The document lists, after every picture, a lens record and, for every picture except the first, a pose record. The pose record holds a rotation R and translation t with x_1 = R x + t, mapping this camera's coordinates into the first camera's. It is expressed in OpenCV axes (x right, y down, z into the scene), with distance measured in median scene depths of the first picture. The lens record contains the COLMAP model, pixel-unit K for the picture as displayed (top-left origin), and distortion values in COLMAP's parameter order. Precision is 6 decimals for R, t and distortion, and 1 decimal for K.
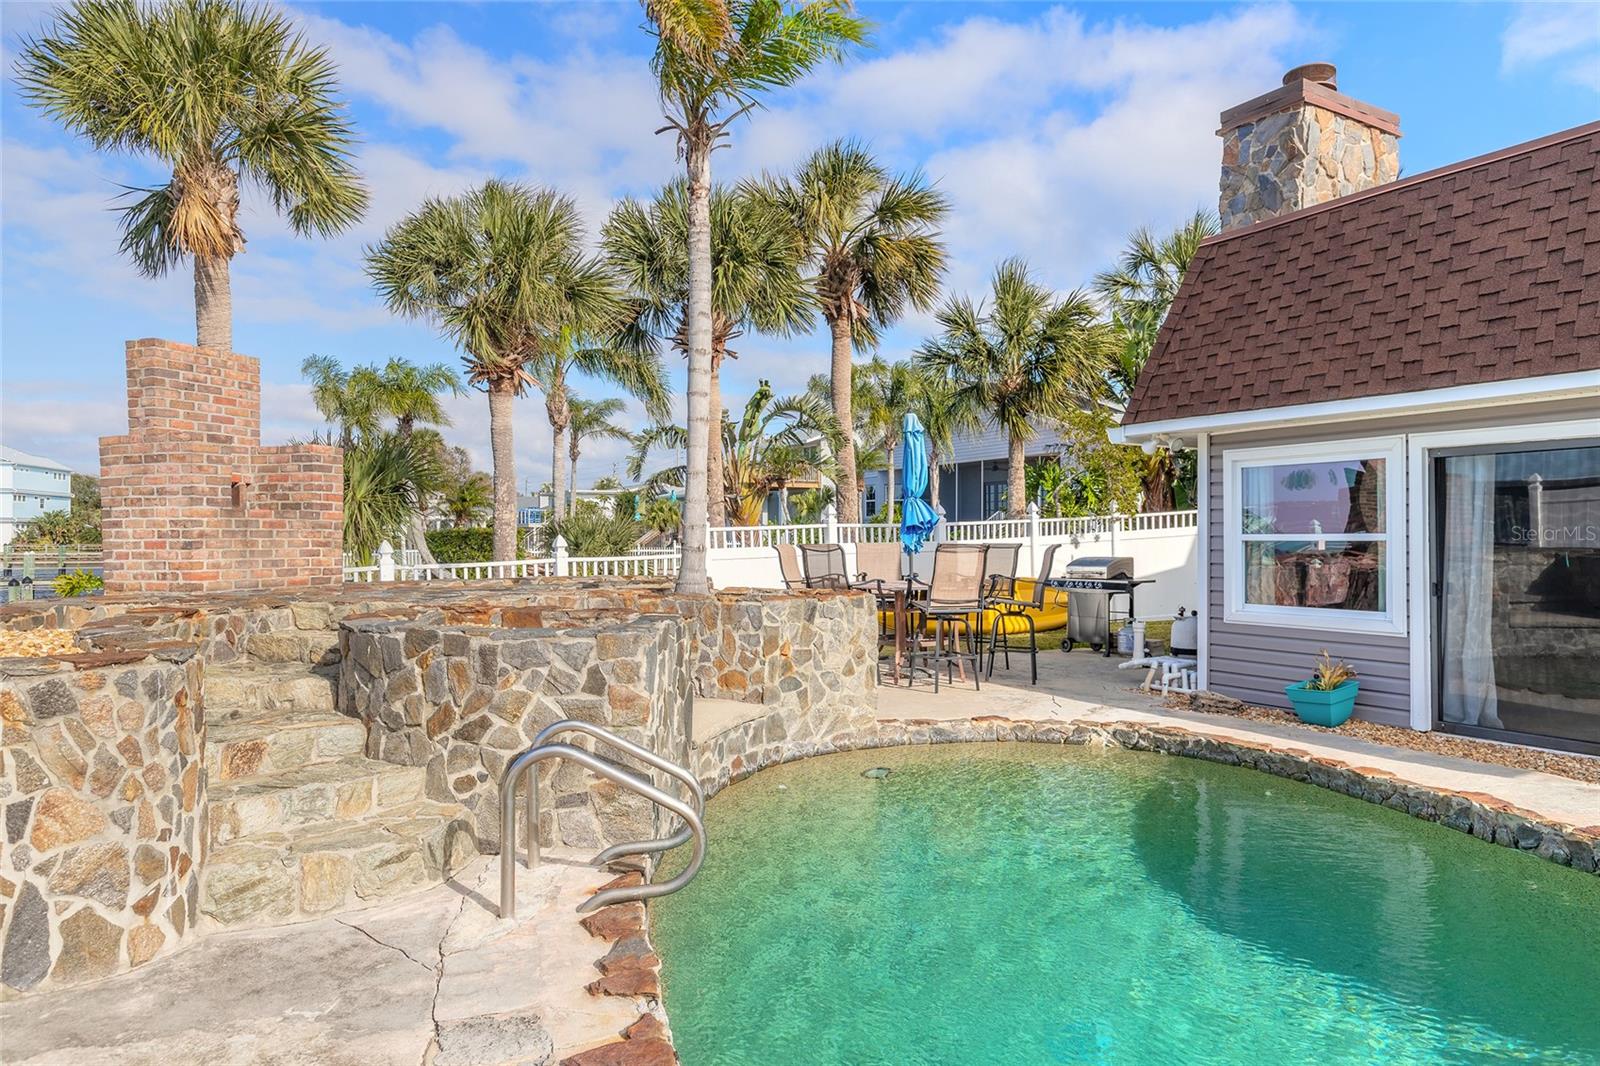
lens RADIAL K [[1017.2, 0, 828.0], [0, 1017.2, 521.8], [0, 0, 1]] dist [-0.000033, 0.000120]
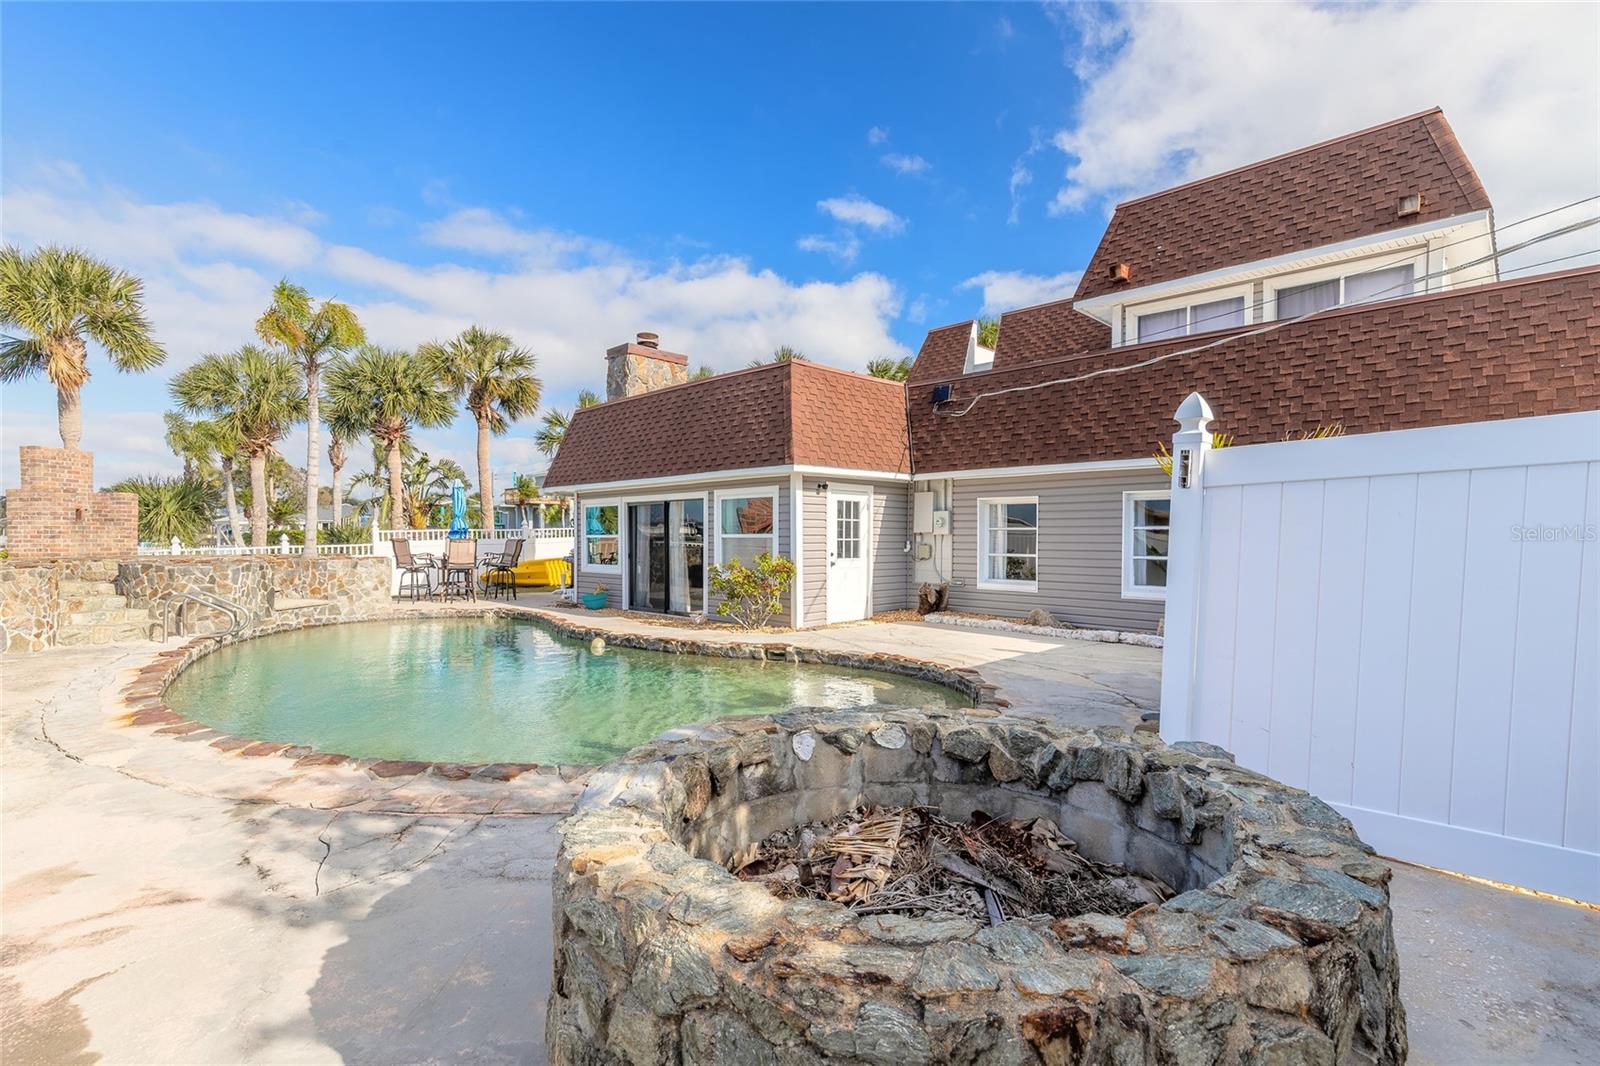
lens RADIAL K [[717.1, 0, 789.3], [0, 717.1, 531.3], [0, 0, 1]] dist [0.003008, 0.000200]
pose [[0.972394, 0.006981, 0.233239, 0.576265], [-0.008141, 0.999959, 0.004009, -0.008853], [-0.233202, -0.005797, 0.972411, -0.916007]]
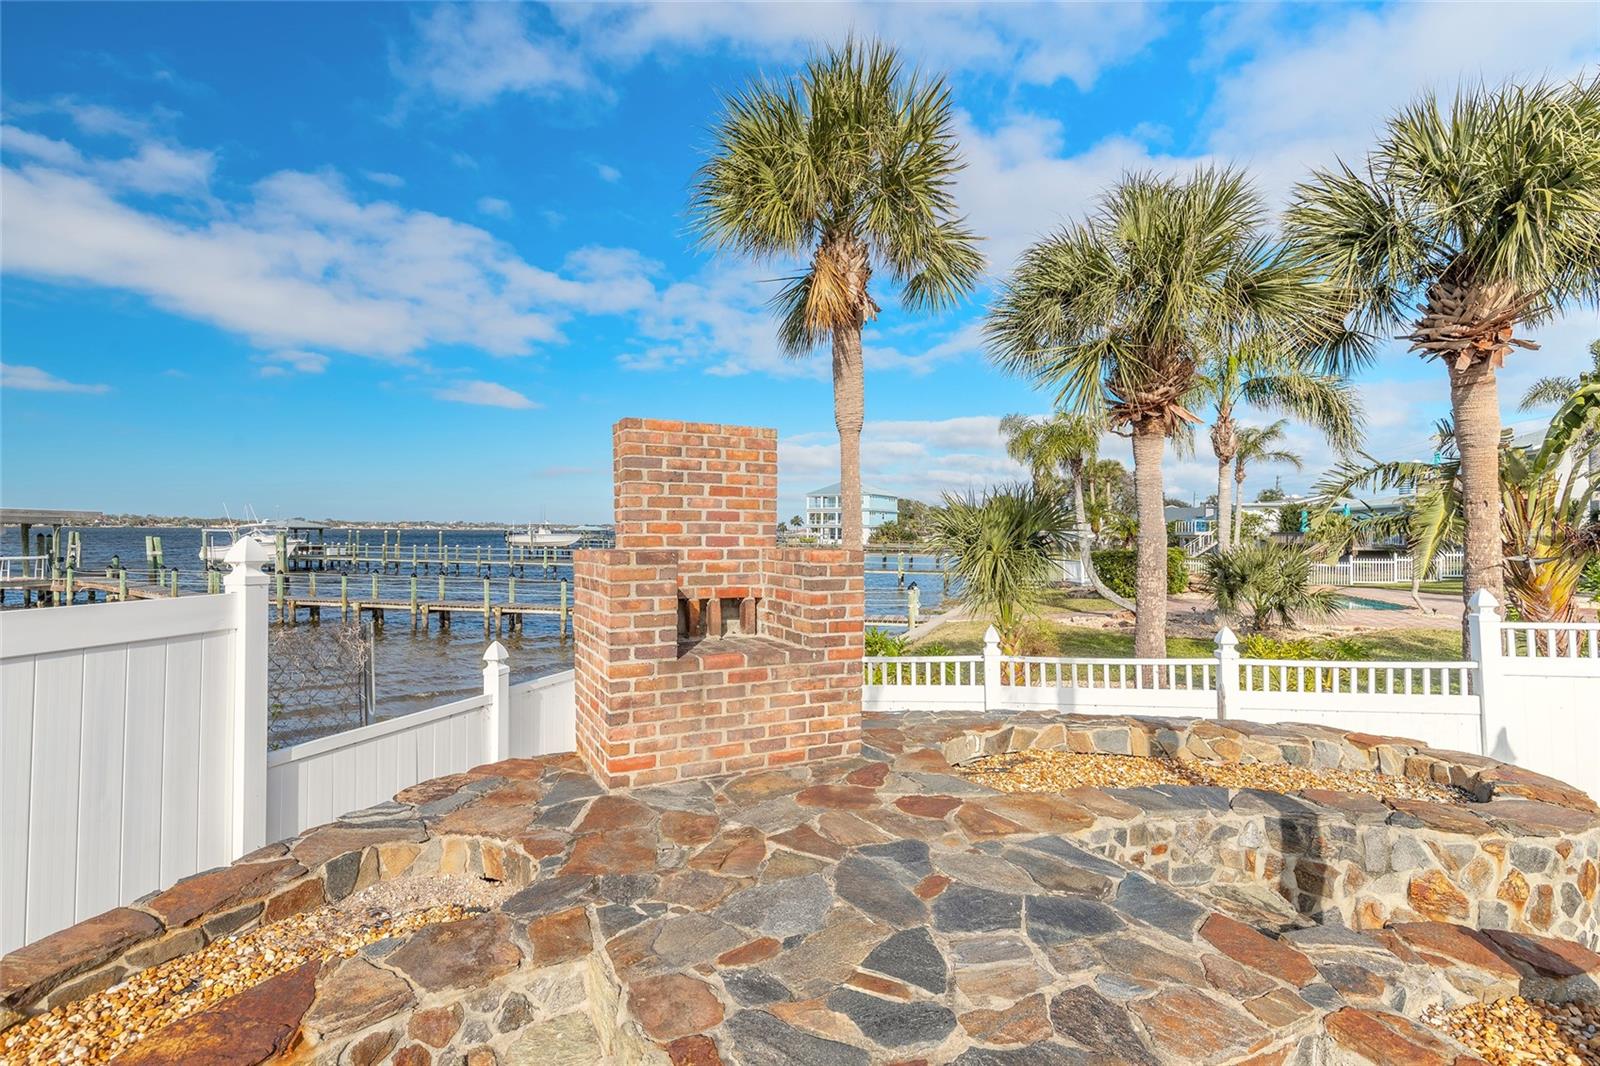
lens RADIAL K [[717.1, 0, 789.3], [0, 717.1, 531.3], [0, 0, 1]] dist [0.003008, 0.000200]
pose [[0.695080, 0.010187, -0.718860, -0.182480], [-0.002868, 0.999931, 0.011397, -0.097259], [0.718927, -0.005860, 0.695061, 0.680656]]
